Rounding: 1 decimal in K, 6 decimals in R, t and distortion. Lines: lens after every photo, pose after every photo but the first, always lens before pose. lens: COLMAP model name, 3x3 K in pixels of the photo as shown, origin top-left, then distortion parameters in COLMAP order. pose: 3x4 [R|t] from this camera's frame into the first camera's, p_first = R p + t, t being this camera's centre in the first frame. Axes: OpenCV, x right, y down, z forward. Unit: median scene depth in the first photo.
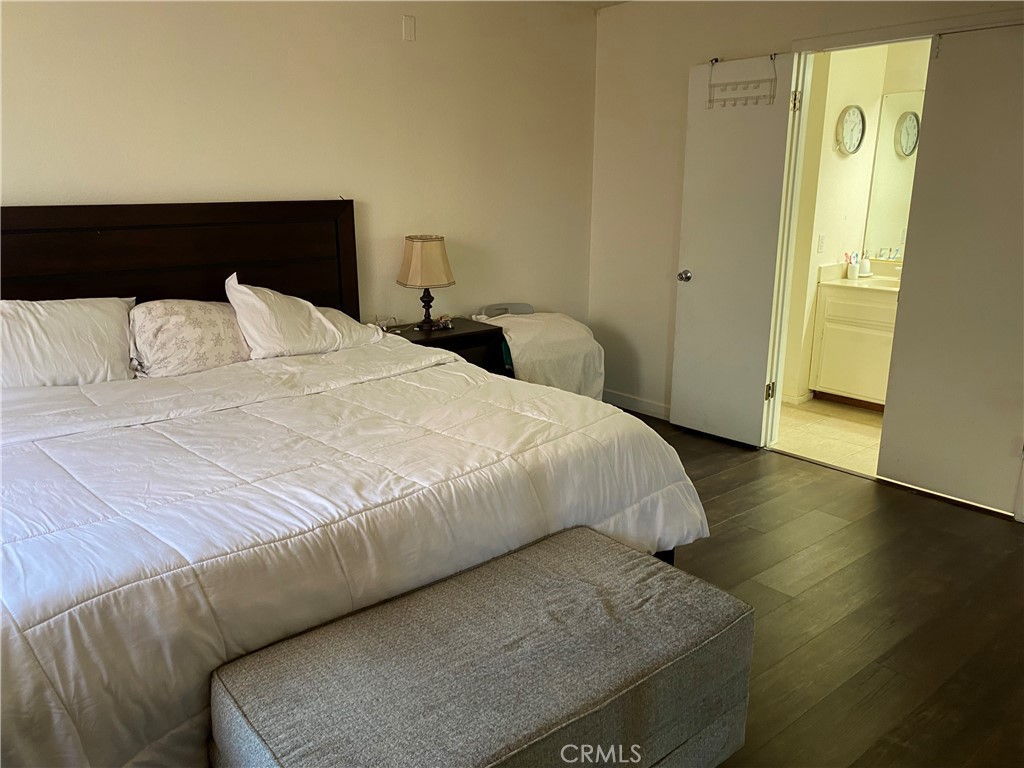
lens RADIAL K [[773.5, 0, 512.4], [0, 773.5, 409.4], [0, 0, 1]] dist [0.000370, 0.001096]
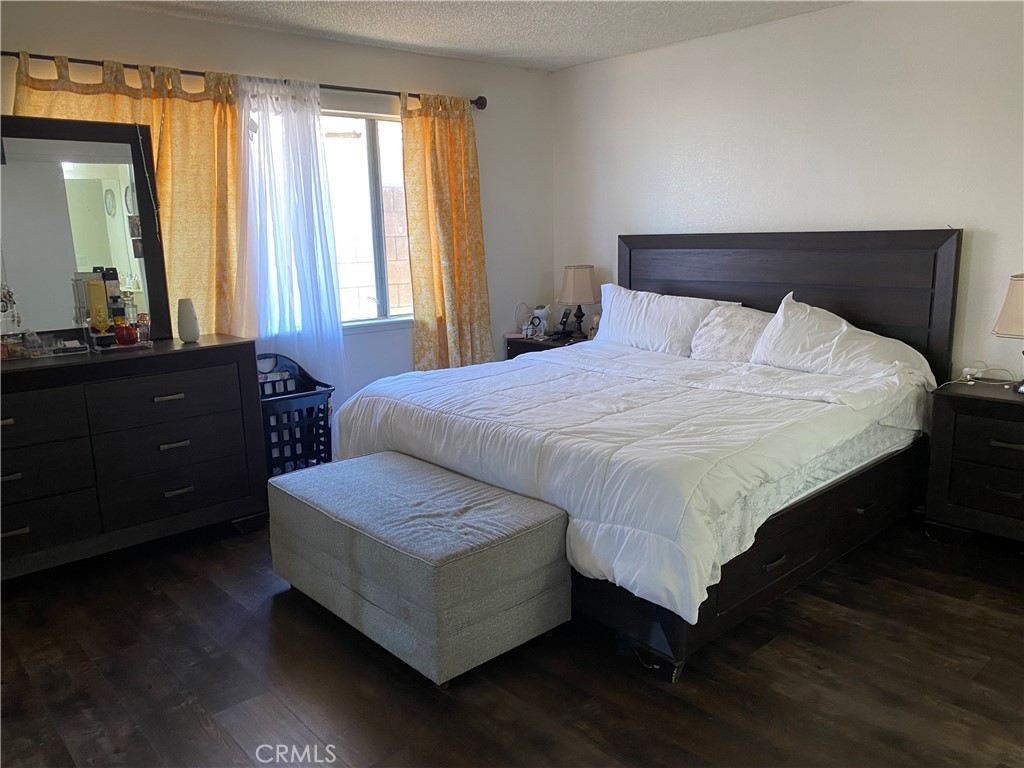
lens RADIAL K [[779.3, 0, 512.0], [0, 779.3, 384.0], [0, 0, 1]] dist [0.136697, -0.160060]
pose [[0.026876, 0.199198, -0.979591, 0.997838], [-0.248990, 0.950394, 0.186429, -0.193783], [0.968133, 0.238898, 0.075141, 0.633735]]
